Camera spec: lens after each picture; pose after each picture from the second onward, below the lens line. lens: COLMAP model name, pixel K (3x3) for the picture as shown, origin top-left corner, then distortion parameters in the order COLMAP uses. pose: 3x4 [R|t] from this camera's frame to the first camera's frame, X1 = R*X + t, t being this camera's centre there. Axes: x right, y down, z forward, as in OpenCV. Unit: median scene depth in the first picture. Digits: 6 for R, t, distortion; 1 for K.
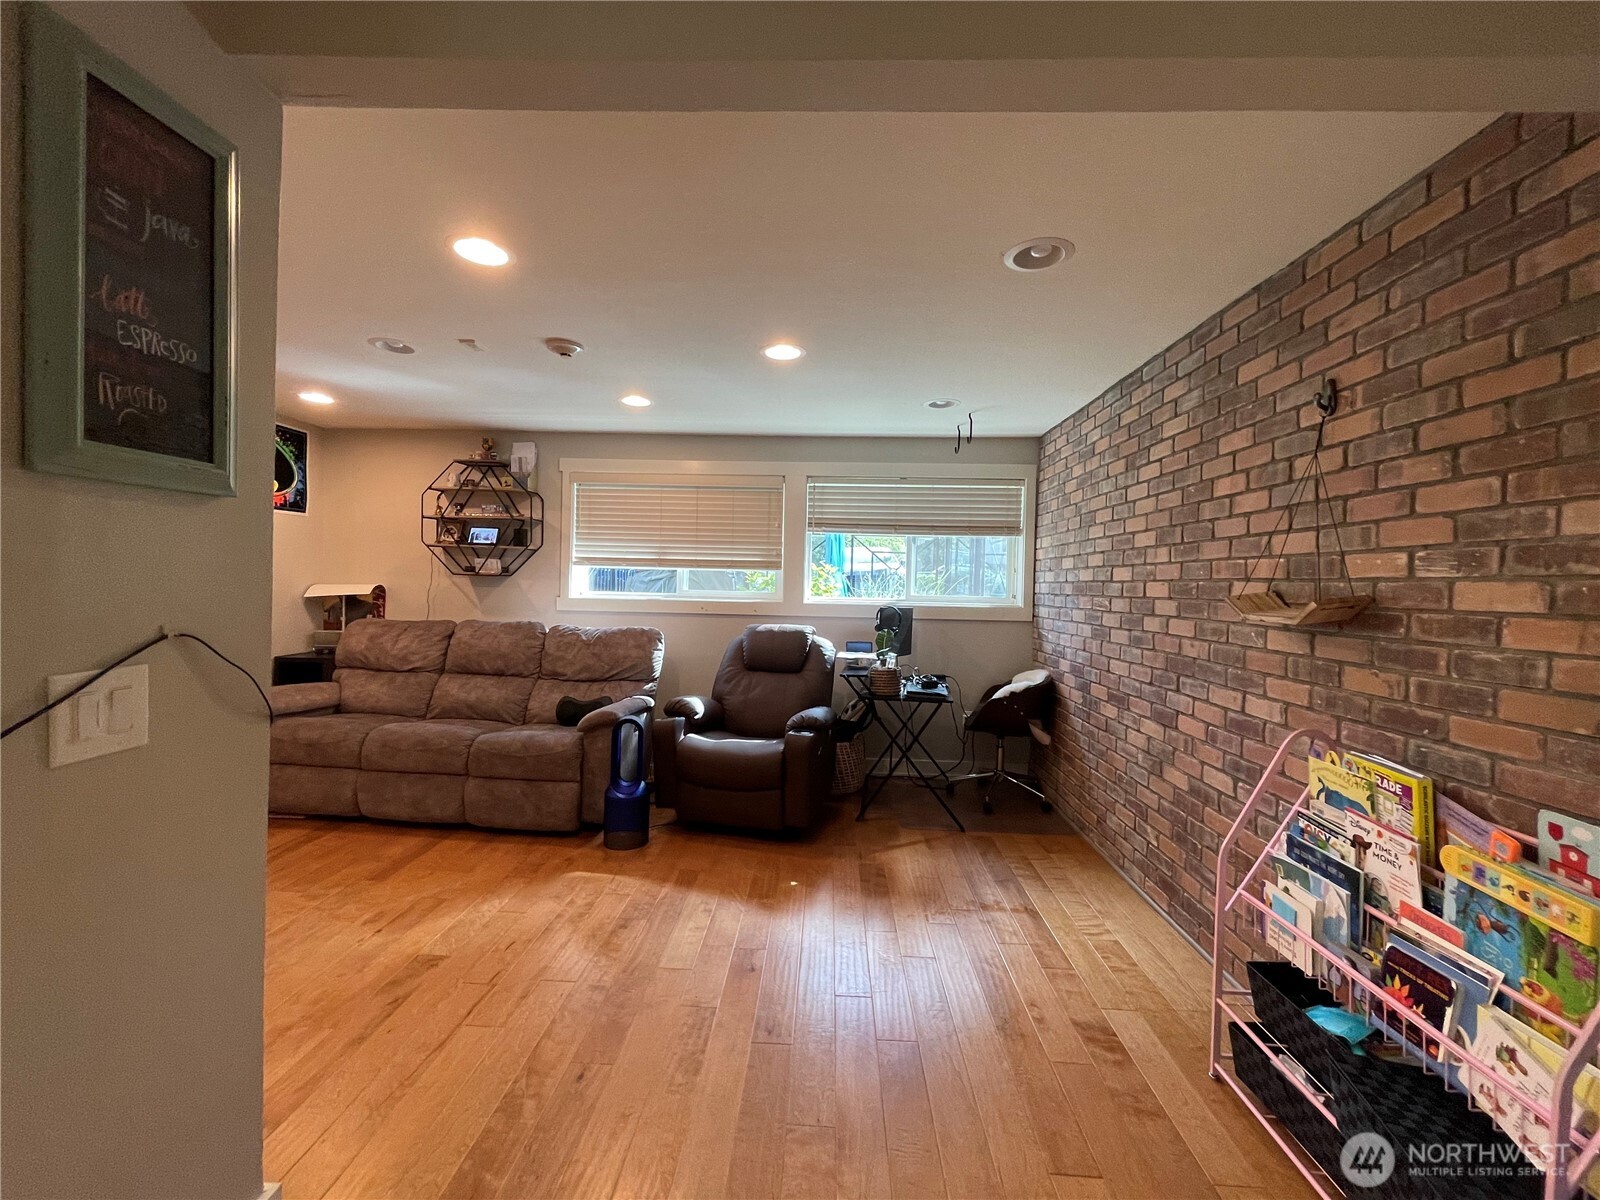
lens RADIAL K [[644.6, 0, 796.5], [0, 644.6, 597.9], [0, 0, 1]] dist [-0.005279, 0.001787]
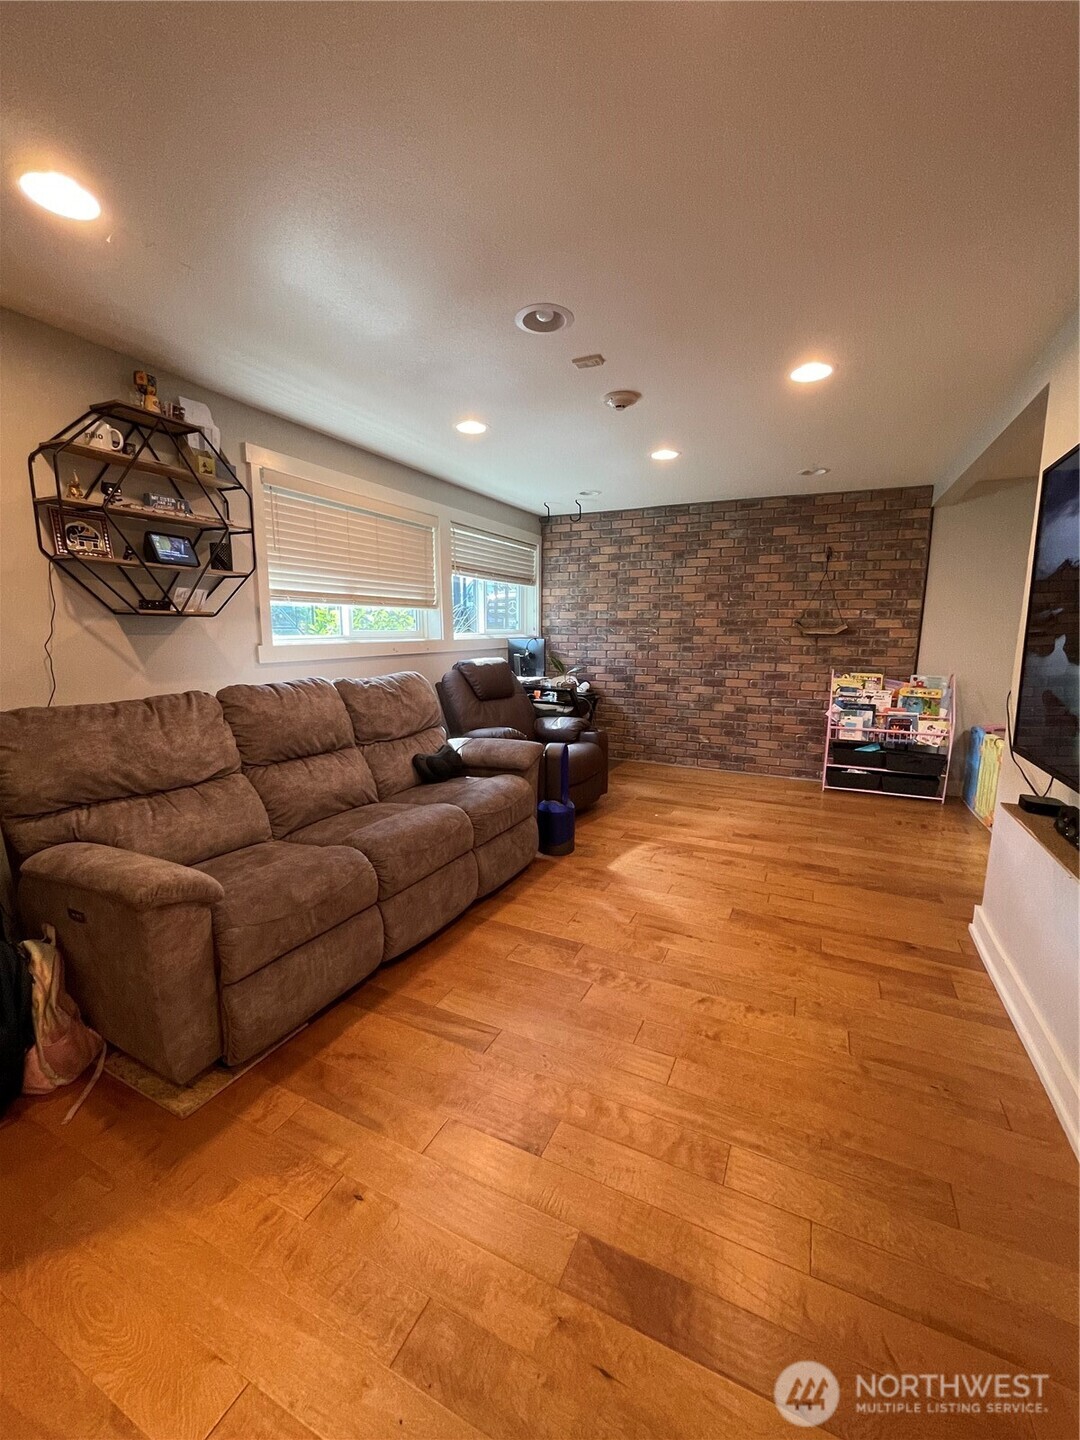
lens RADIAL K [[580.1, 0, 543.6], [0, 580.1, 723.6], [0, 0, 1]] dist [-0.005279, 0.001787]
pose [[0.392633, -0.173119, 0.903255, -2.140828], [0.023772, 0.983706, 0.178205, -0.057869], [-0.919388, -0.048497, 0.390351, 1.132752]]
